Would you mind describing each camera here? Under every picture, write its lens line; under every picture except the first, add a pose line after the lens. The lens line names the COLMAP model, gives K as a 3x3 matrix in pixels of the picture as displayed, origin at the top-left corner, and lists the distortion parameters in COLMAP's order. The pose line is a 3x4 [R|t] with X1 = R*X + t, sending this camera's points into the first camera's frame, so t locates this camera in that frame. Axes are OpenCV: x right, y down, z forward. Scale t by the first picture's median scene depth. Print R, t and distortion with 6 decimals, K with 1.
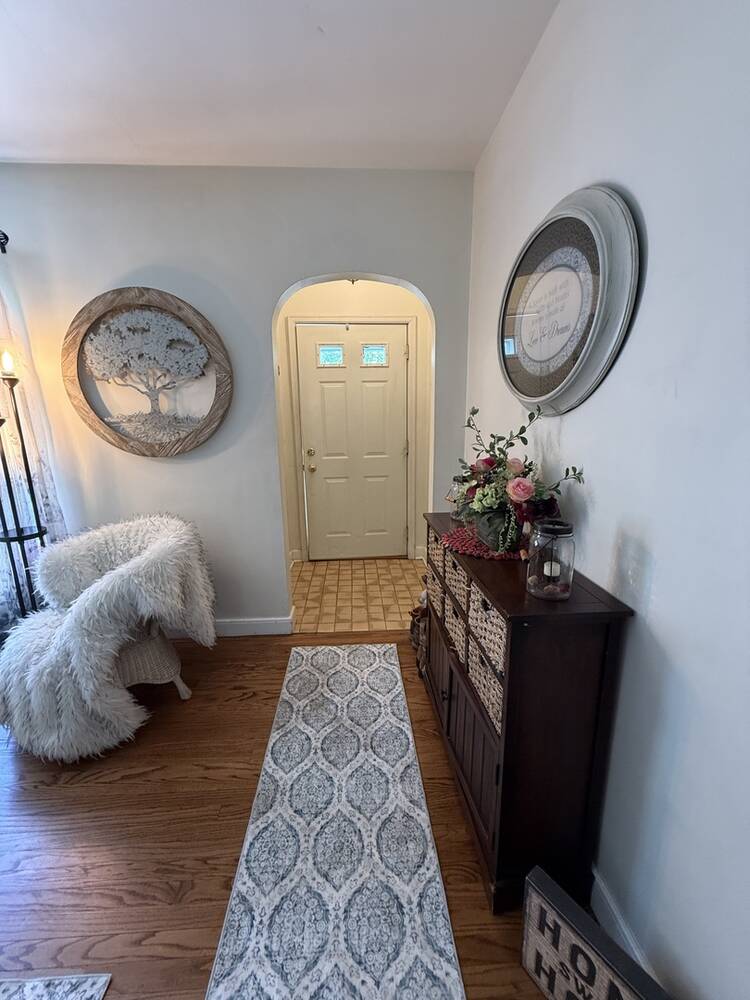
lens RADIAL K [[395.8, 0, 372.9], [0, 395.8, 498.8], [0, 0, 1]] dist [0.001360, -0.000471]
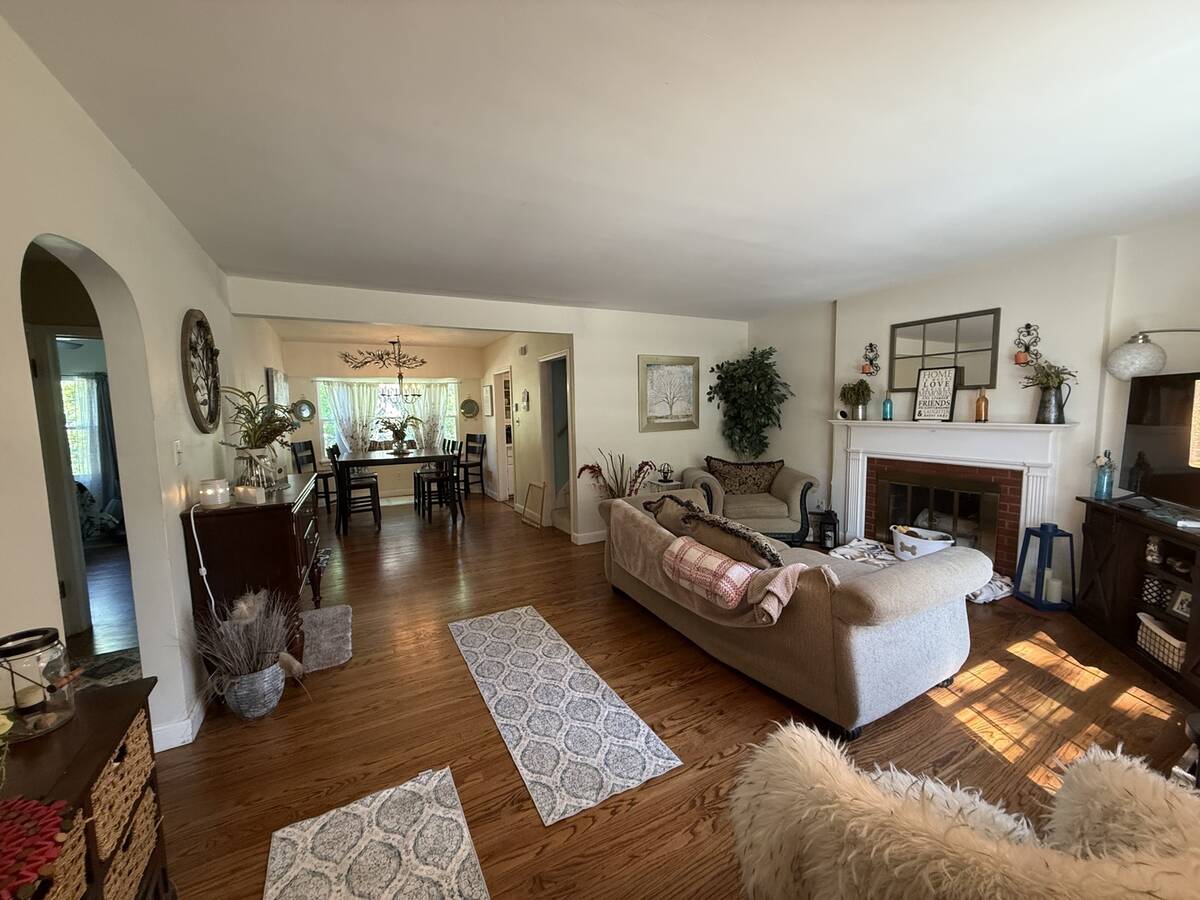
lens RADIAL K [[475.0, 0, 599.6], [0, 475.0, 452.8], [0, 0, 1]] dist [0.001360, -0.000471]
pose [[-0.902755, 0.071975, -0.424092, -0.094146], [-0.058673, 0.956085, 0.287158, -0.299570], [0.426135, 0.284116, -0.858887, 1.057070]]
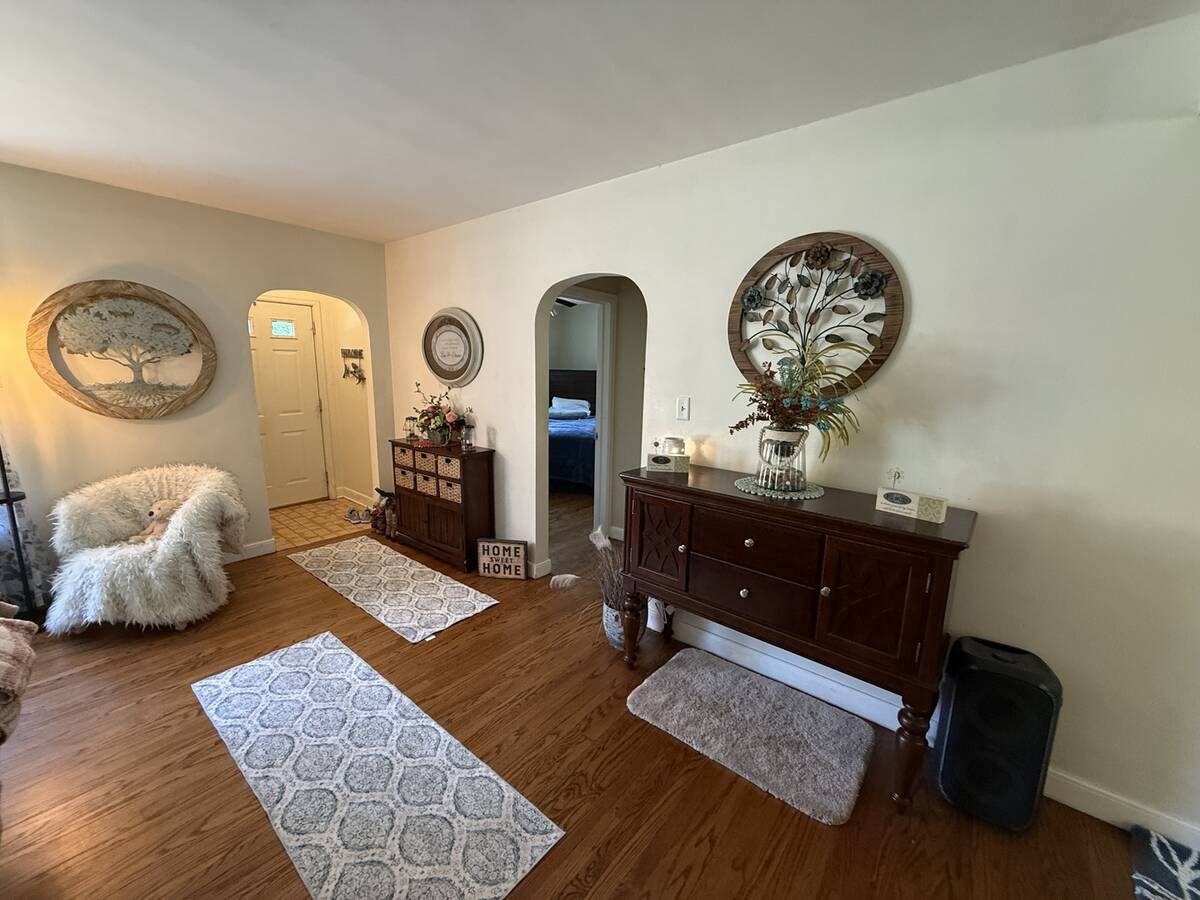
lens RADIAL K [[475.0, 0, 595.4], [0, 475.0, 451.8], [0, 0, 1]] dist [0.001360, -0.000471]
pose [[0.673106, -0.108094, 0.731604, -0.740889], [0.128654, 0.991291, 0.028096, 0.135350], [-0.728269, 0.075212, 0.681151, -1.020189]]
